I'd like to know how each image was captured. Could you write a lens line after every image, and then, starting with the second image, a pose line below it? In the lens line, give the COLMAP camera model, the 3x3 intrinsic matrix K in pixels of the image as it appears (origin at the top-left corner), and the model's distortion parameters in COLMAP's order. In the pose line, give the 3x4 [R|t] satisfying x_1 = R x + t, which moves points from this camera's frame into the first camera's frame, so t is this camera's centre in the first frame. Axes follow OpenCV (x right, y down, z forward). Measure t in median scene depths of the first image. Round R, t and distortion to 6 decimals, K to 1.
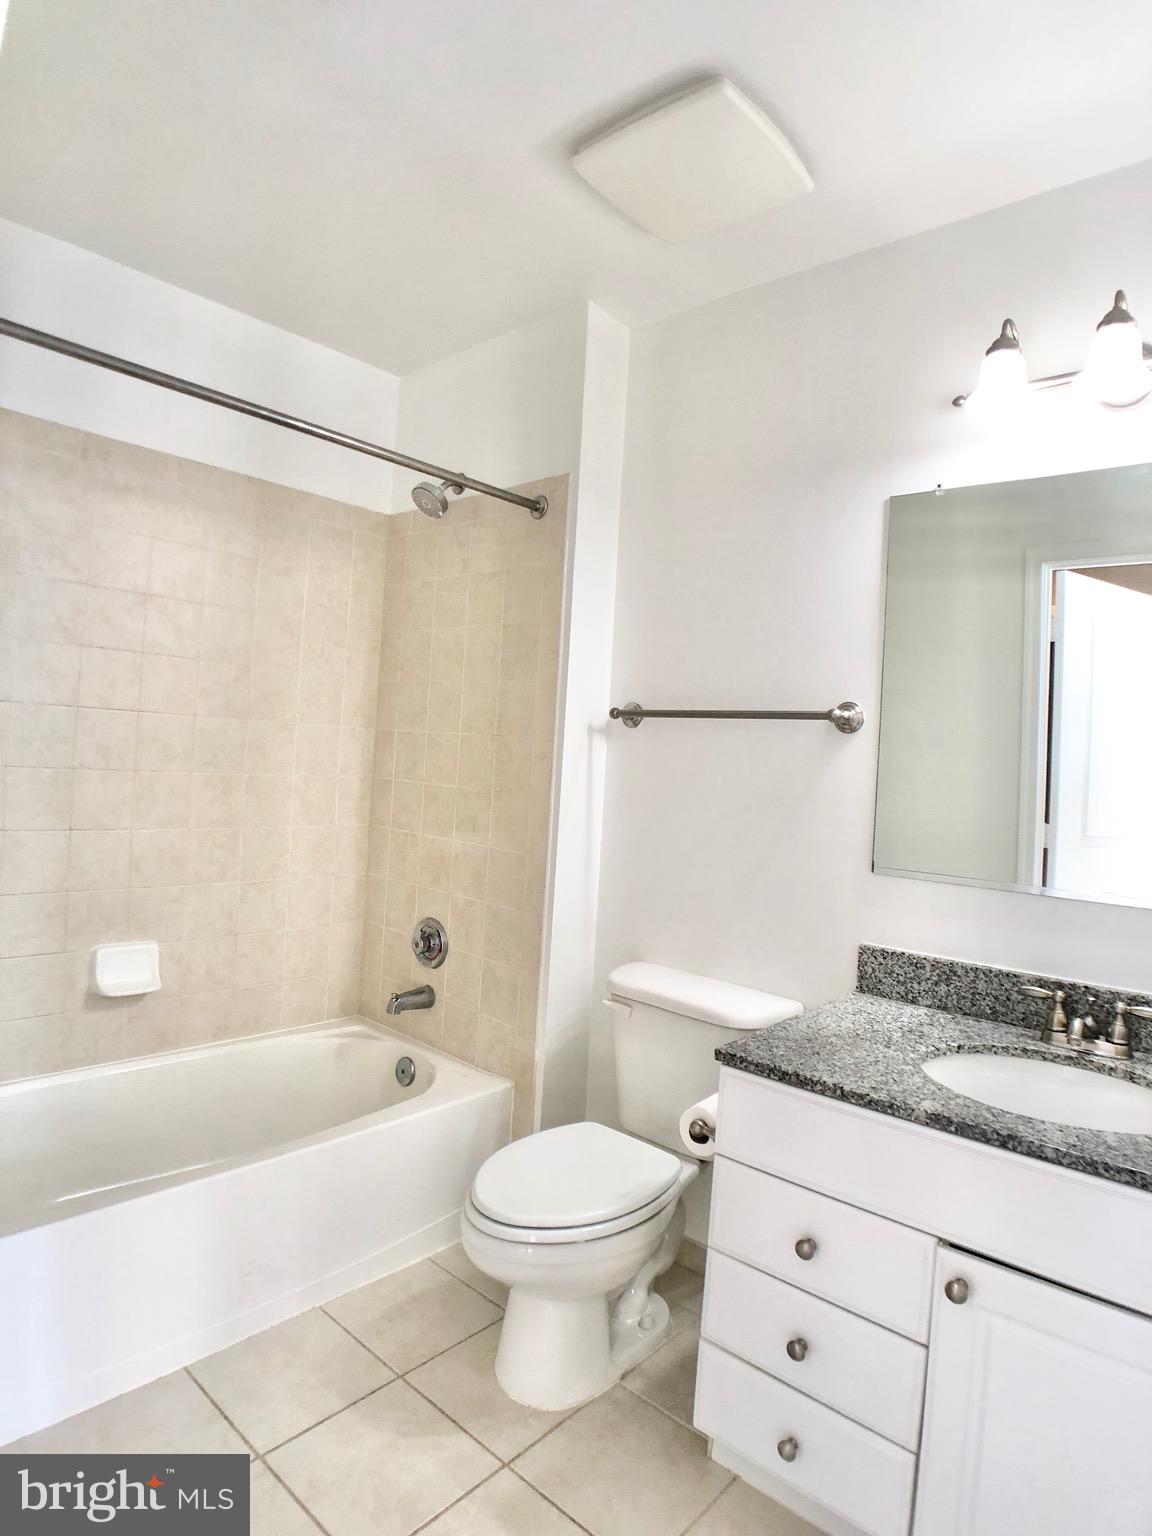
lens RADIAL K [[874.0, 0, 584.3], [0, 874.0, 754.7], [0, 0, 1]] dist [-0.092559, 0.017198]
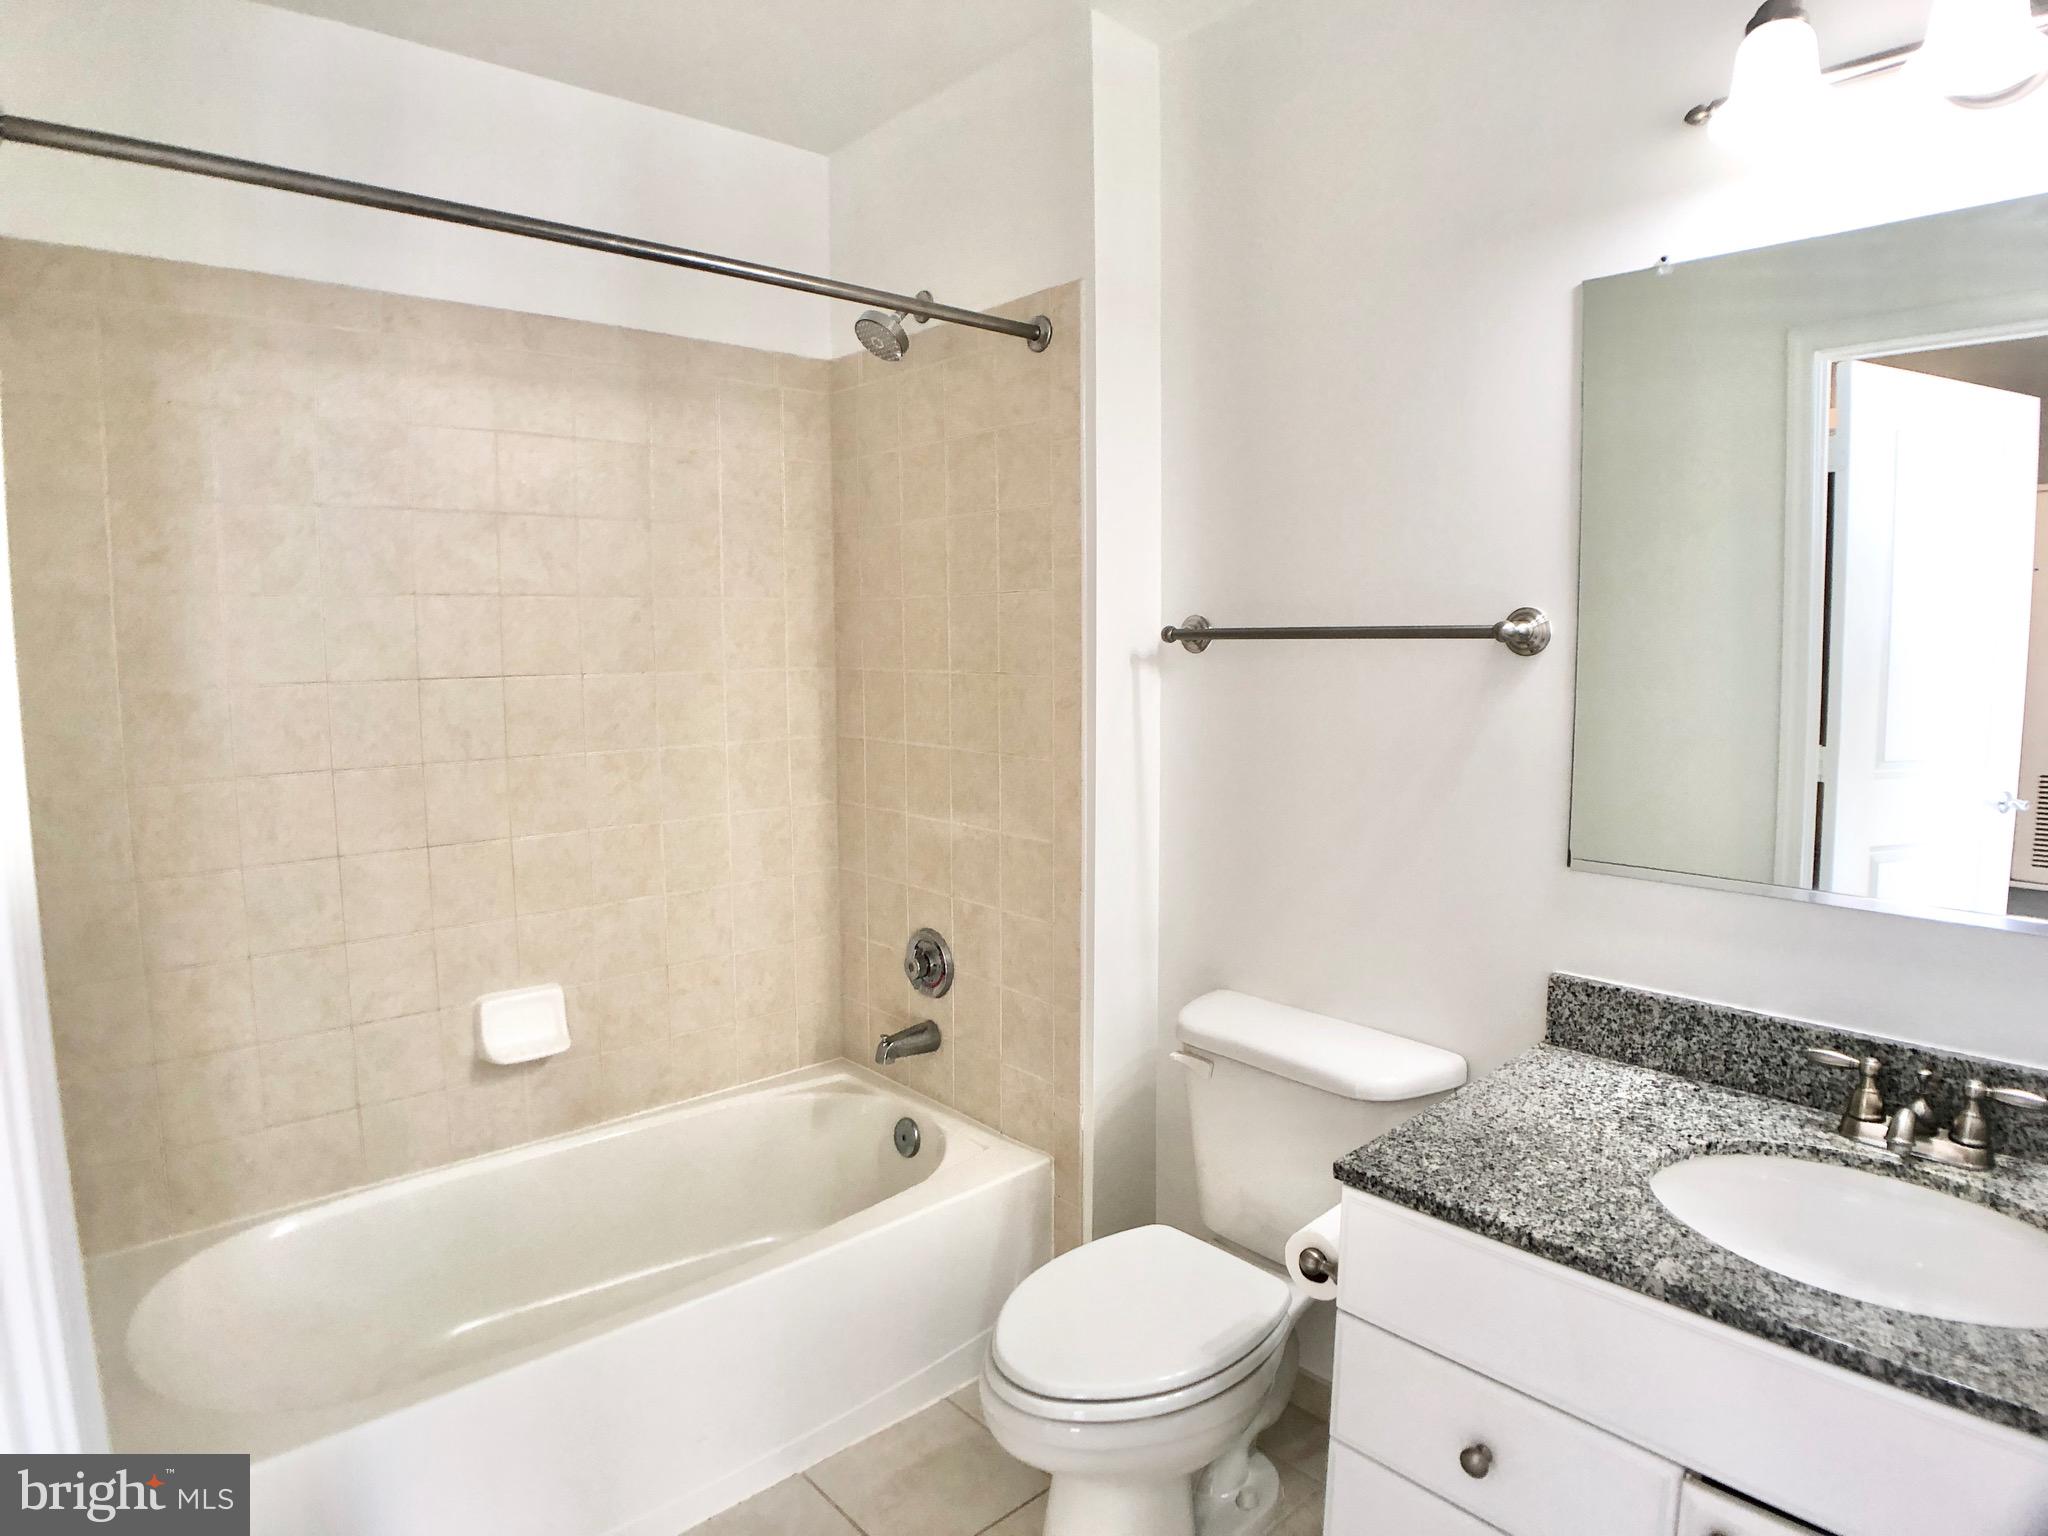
lens RADIAL K [[1165.3, 0, 1012.7], [0, 1165.3, 768.1], [0, 0, 1]] dist [-0.092559, 0.017198]
pose [[0.991698, -0.050572, -0.118225, 0.017312], [0.062851, 0.992740, 0.102553, -0.049068], [0.112181, -0.109133, 0.987677, 0.087150]]
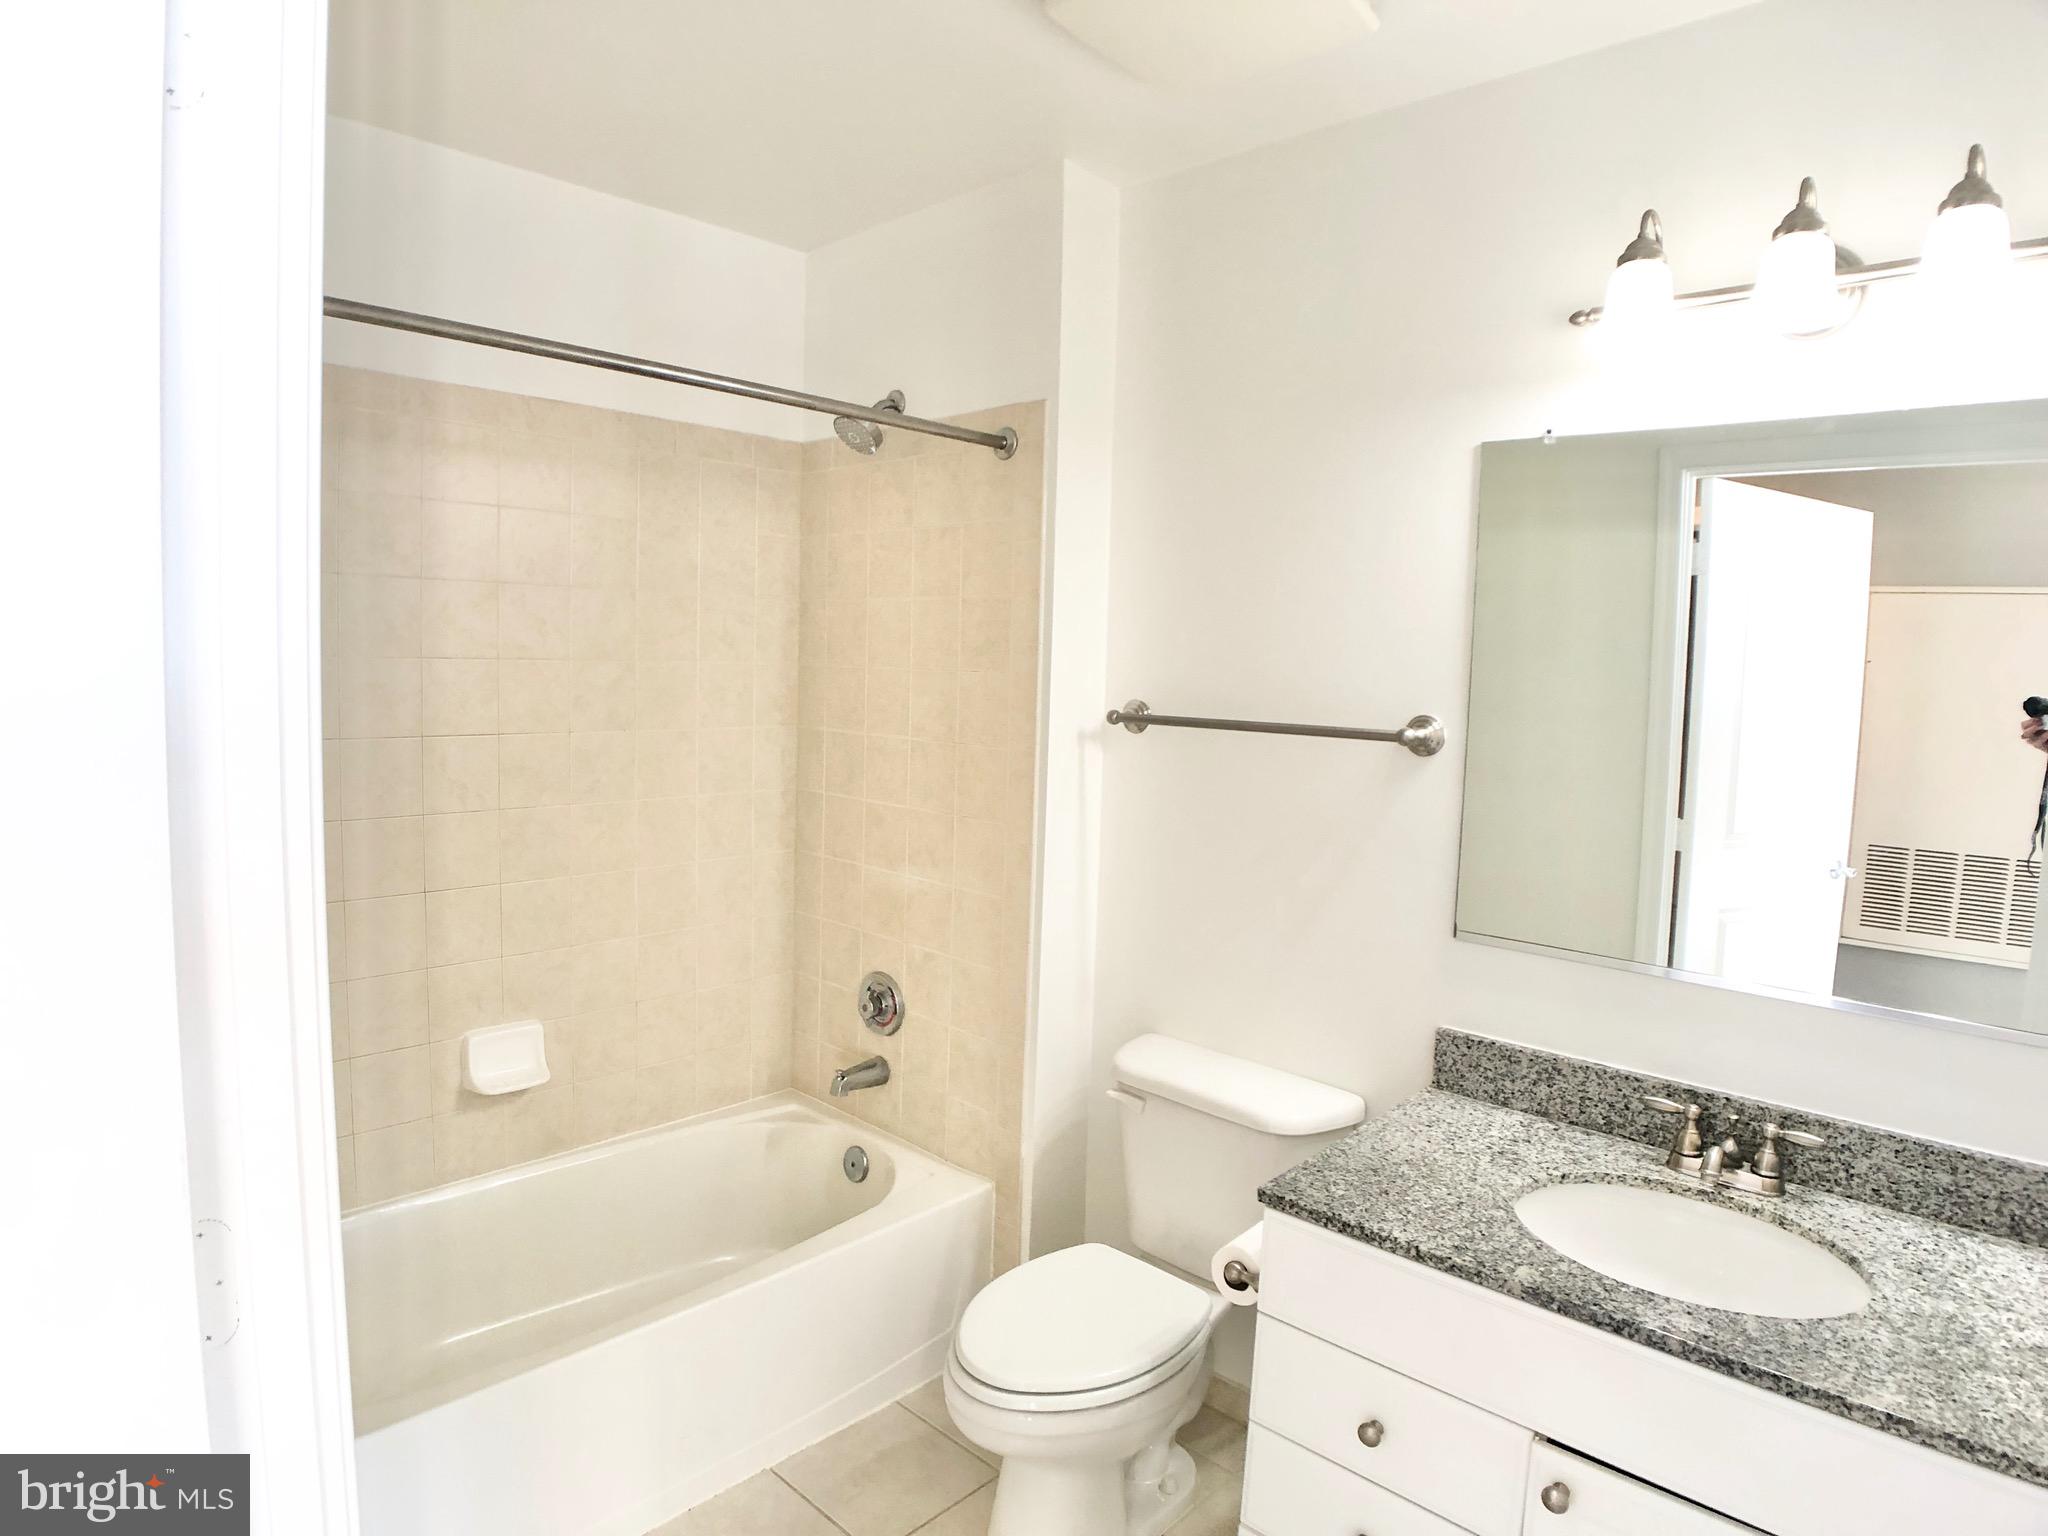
lens RADIAL K [[1165.3, 0, 1006.6], [0, 1165.3, 780.6], [0, 0, 1]] dist [-0.092559, 0.017198]
pose [[0.998888, -0.024790, -0.040114, -0.020662], [0.028568, 0.994921, 0.096525, -0.102506], [0.037518, -0.097563, 0.994522, -0.025404]]
